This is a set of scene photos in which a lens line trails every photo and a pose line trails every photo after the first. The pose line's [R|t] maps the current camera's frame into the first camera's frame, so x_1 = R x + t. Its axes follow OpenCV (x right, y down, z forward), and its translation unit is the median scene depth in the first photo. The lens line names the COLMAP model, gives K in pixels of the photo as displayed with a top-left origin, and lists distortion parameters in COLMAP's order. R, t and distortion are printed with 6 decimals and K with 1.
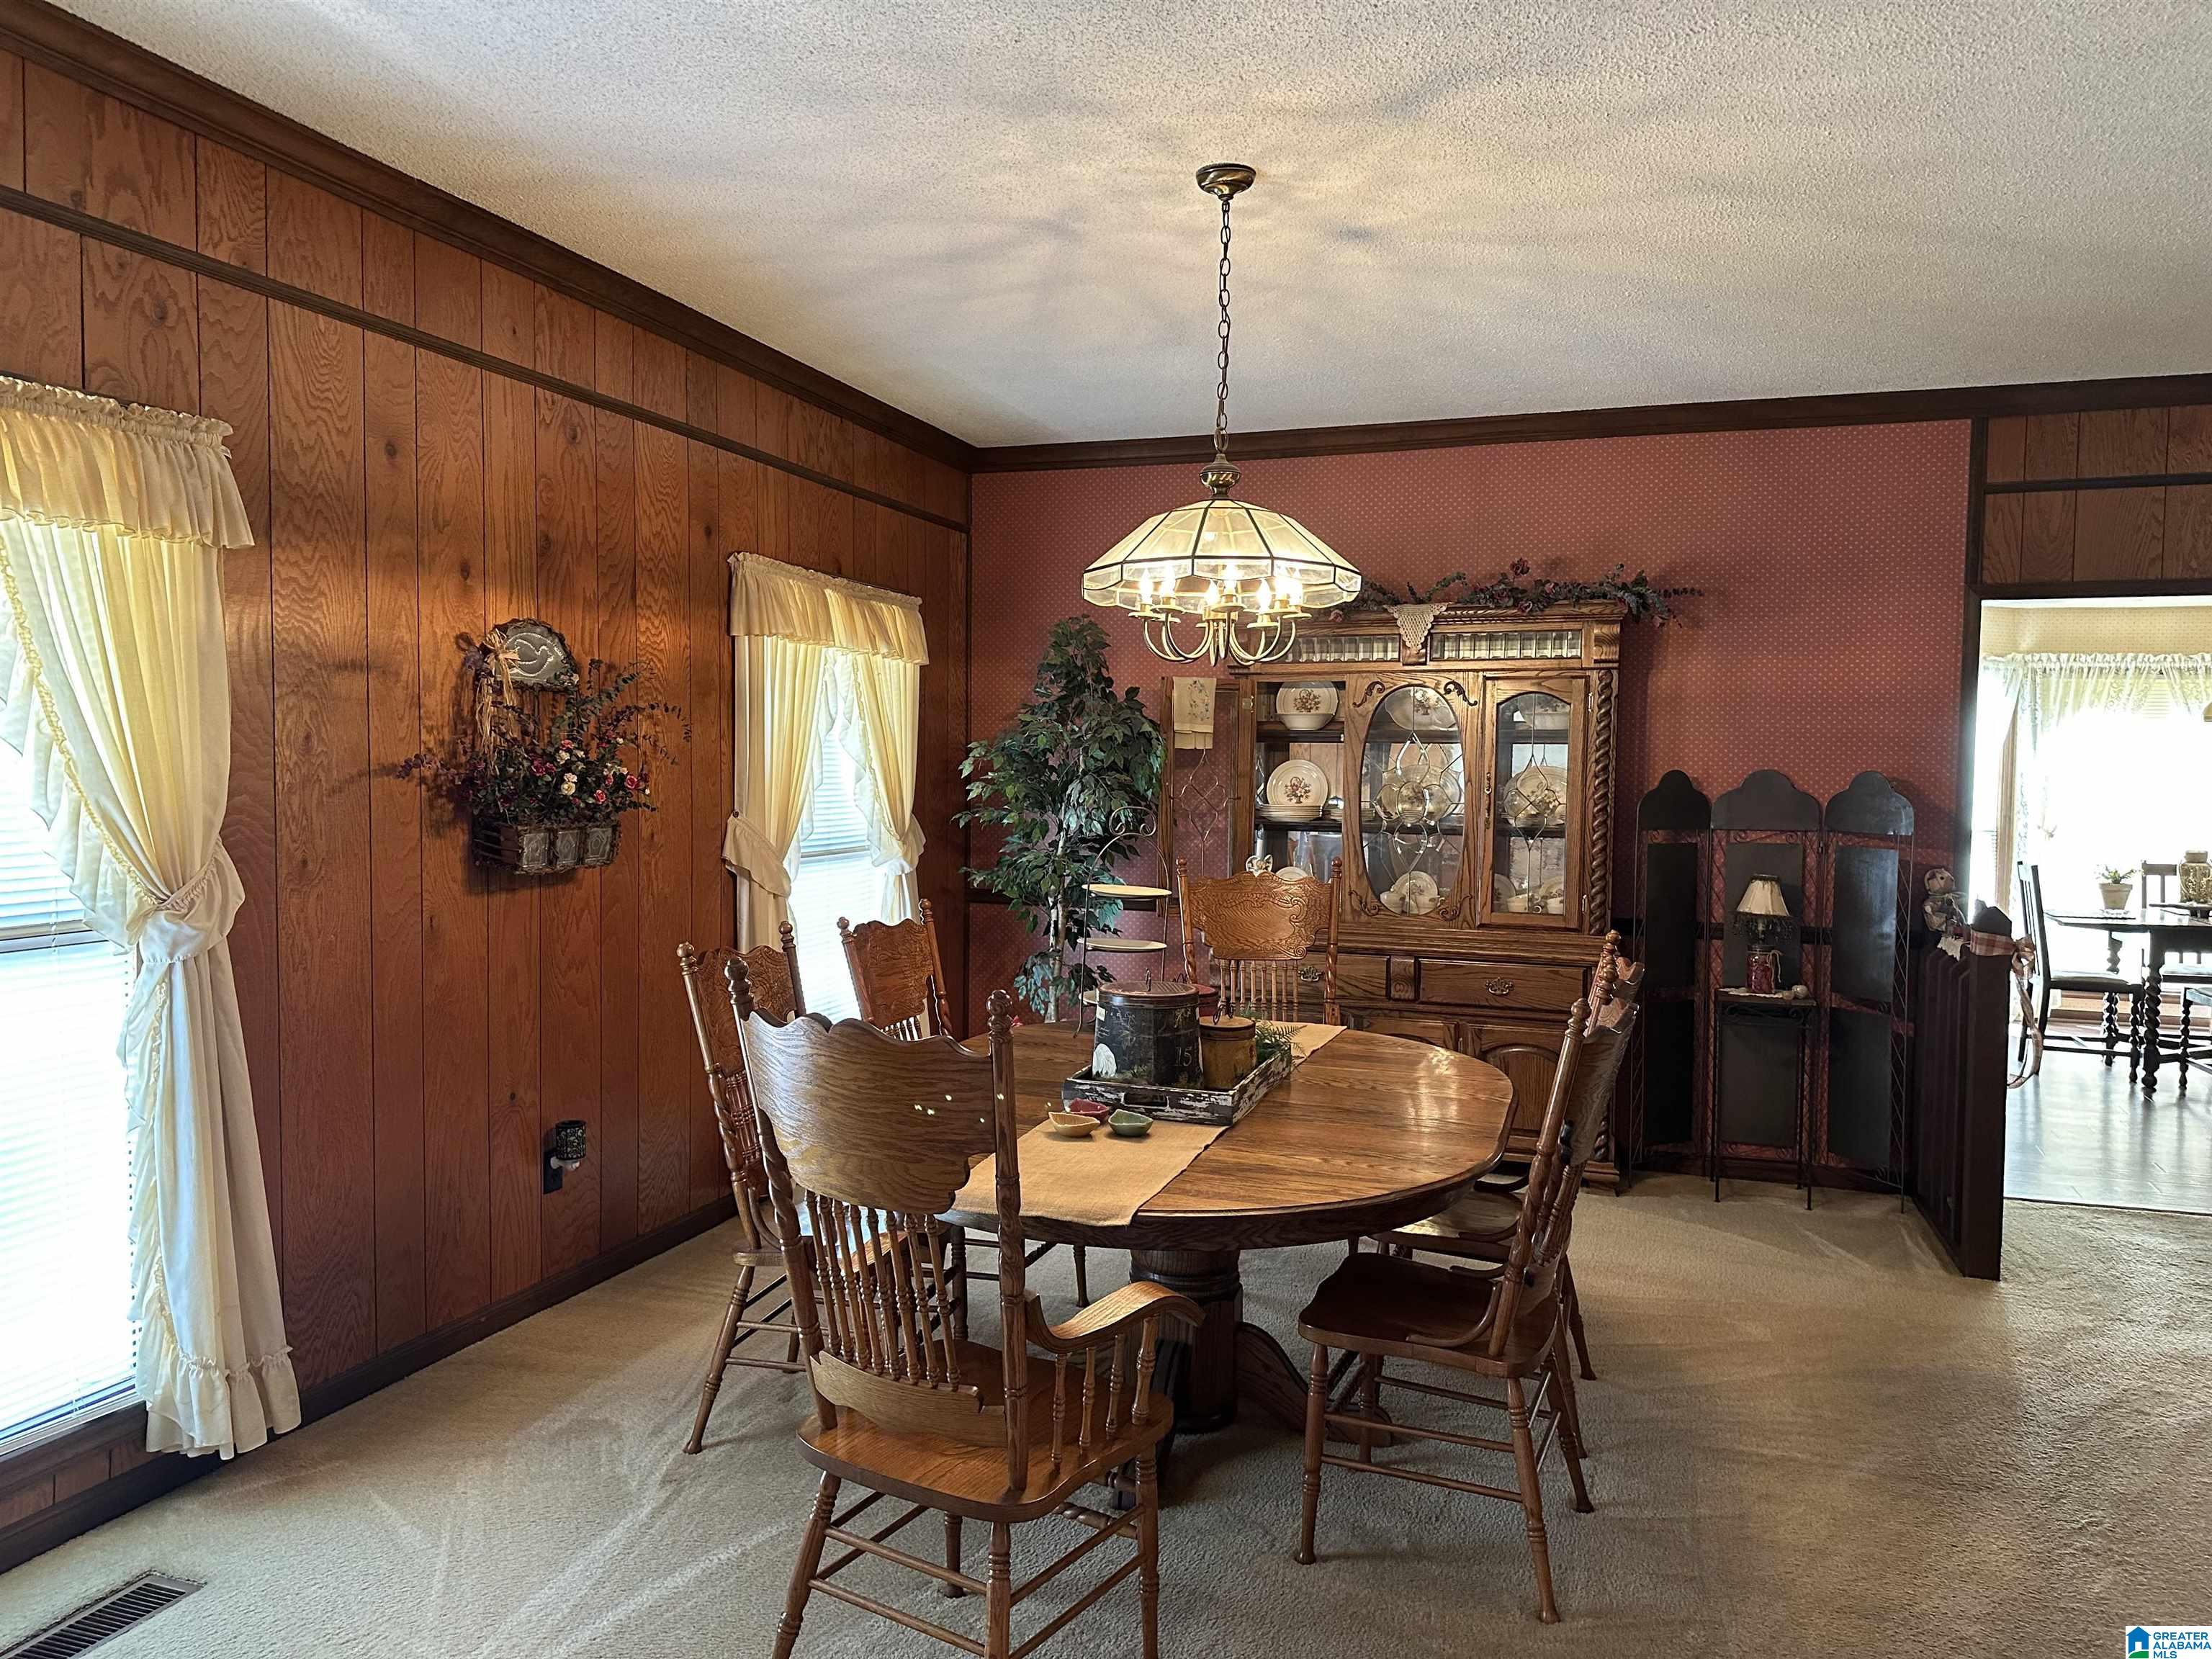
lens RADIAL K [[1513.4, 0, 1106.0], [0, 1513.4, 829.5], [0, 0, 1]] dist [-0.001172, -0.000435]
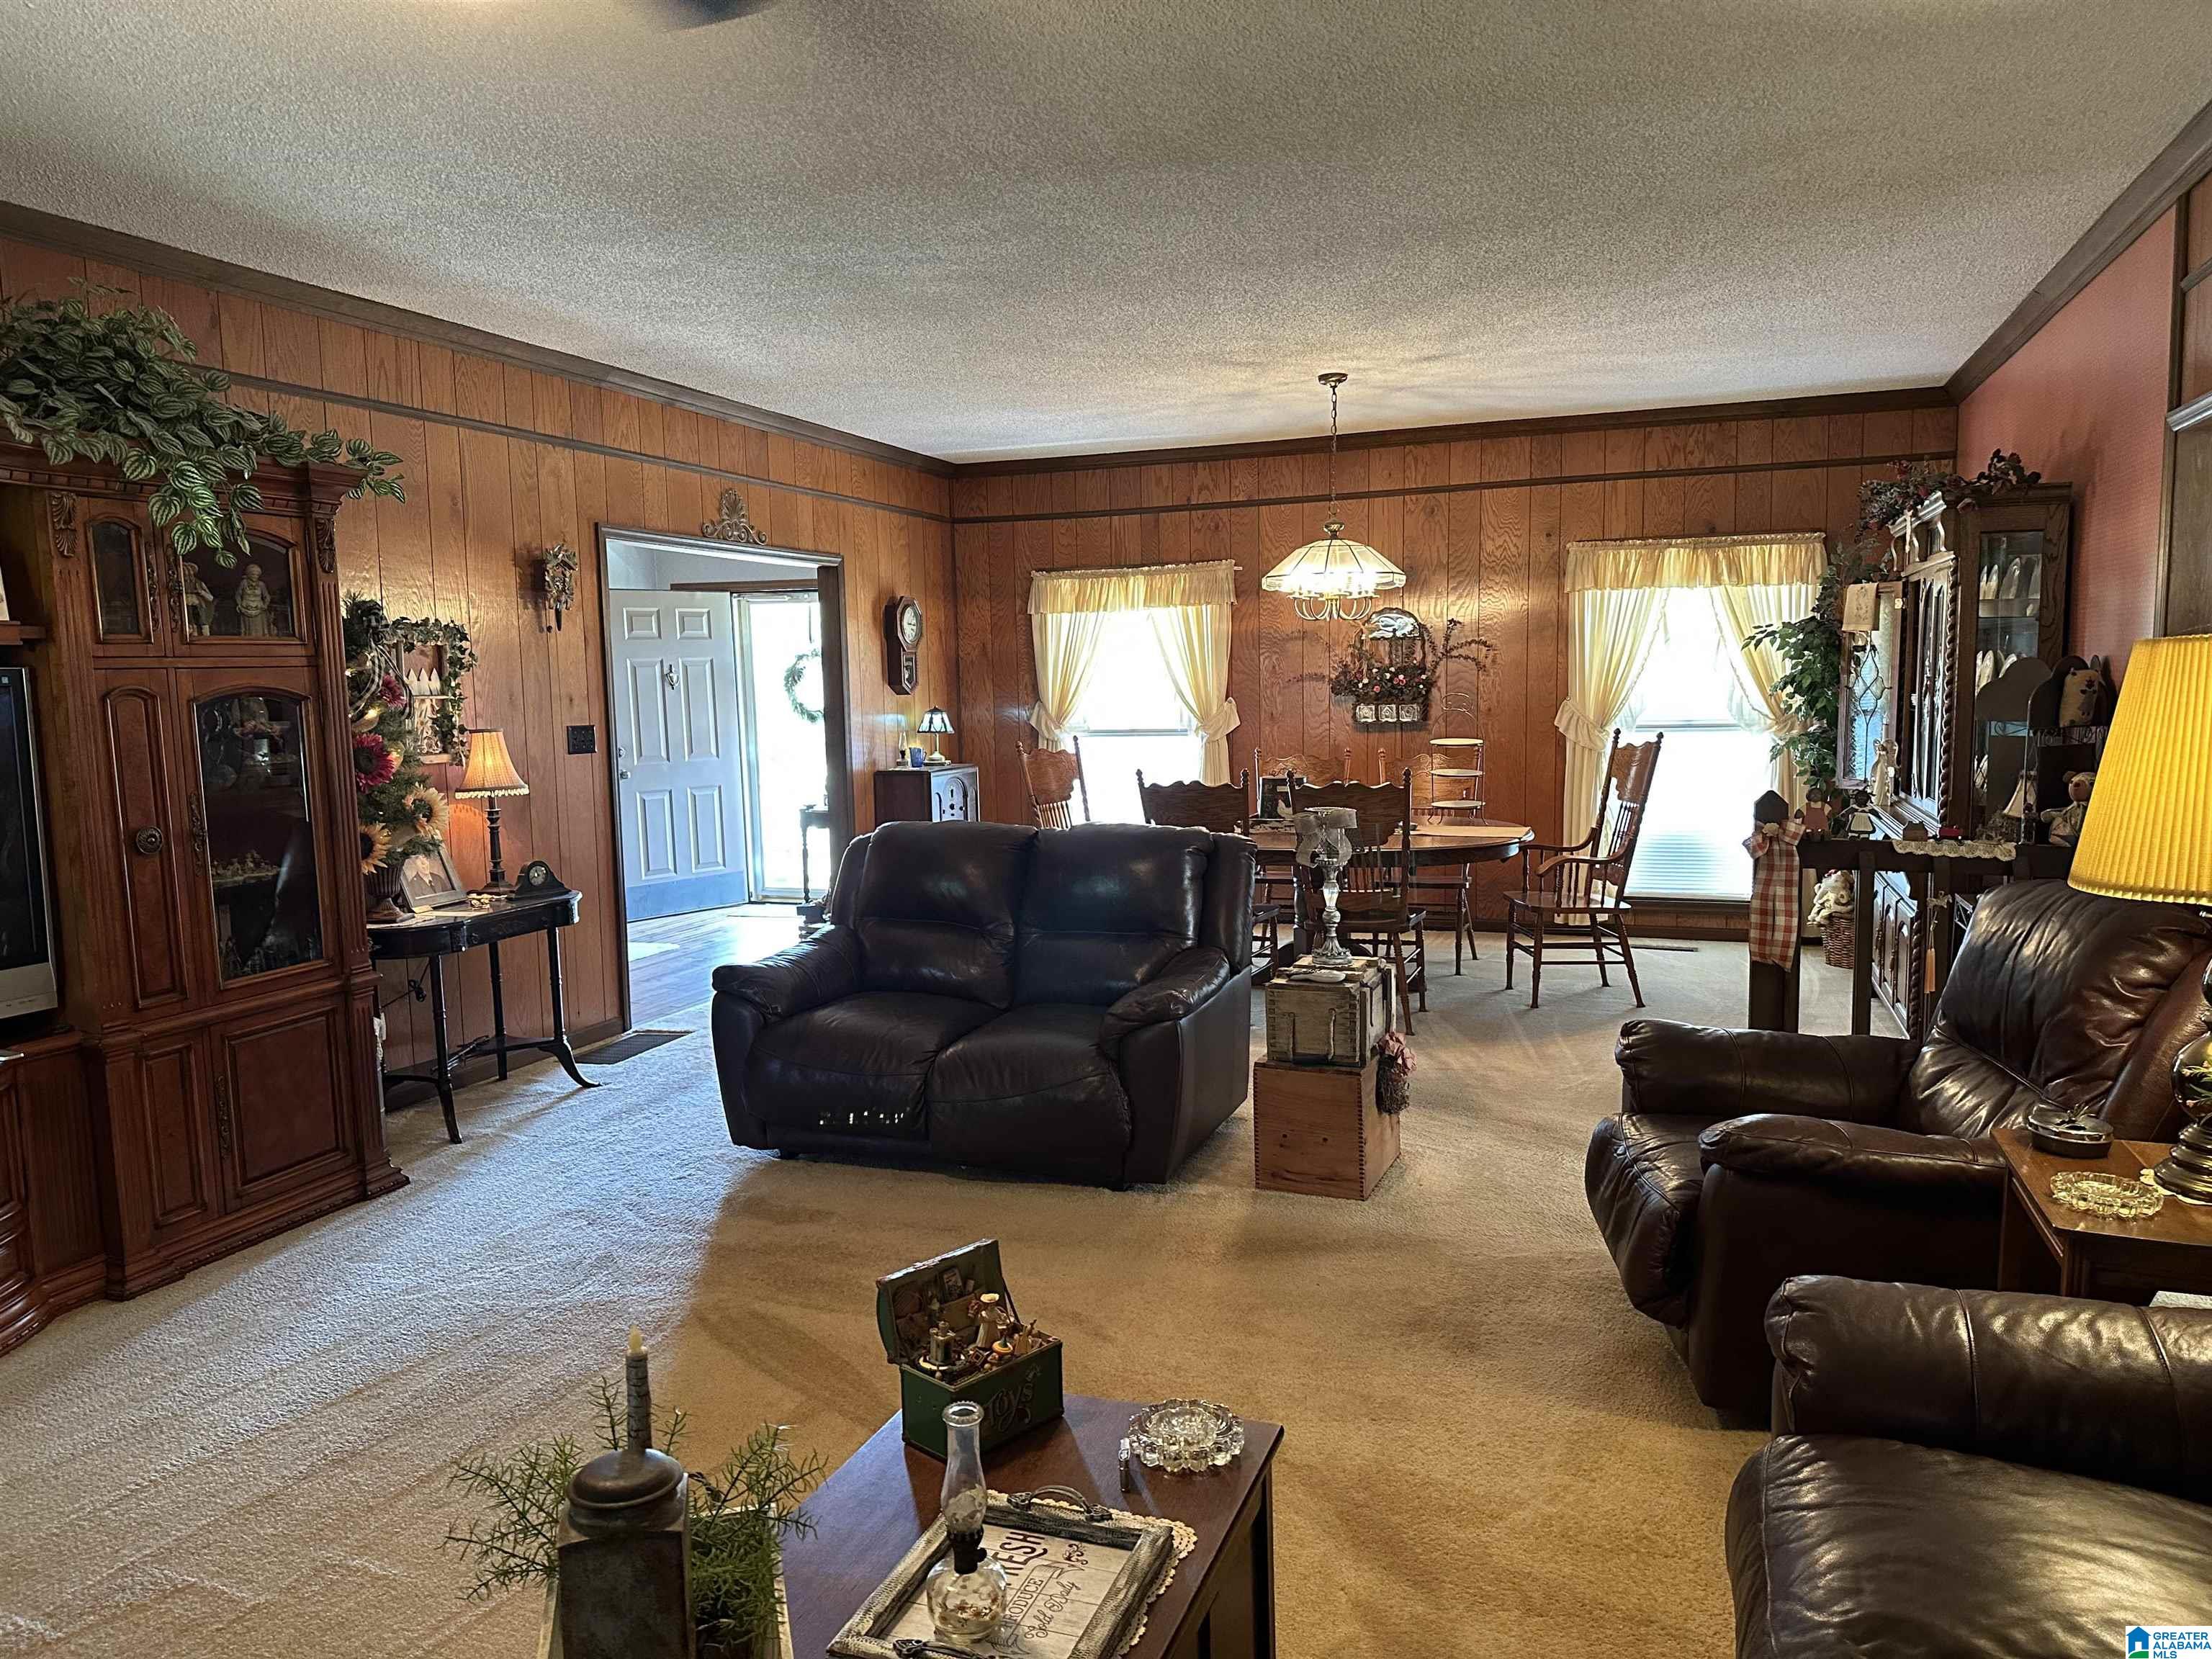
lens RADIAL K [[1513.4, 0, 1106.0], [0, 1513.4, 829.5], [0, 0, 1]] dist [-0.001172, -0.000435]
pose [[-0.025491, 0.090811, -0.995542, 1.646507], [-0.023816, 0.995528, 0.091419, -0.006295], [0.999391, 0.026040, -0.023214, 0.580090]]
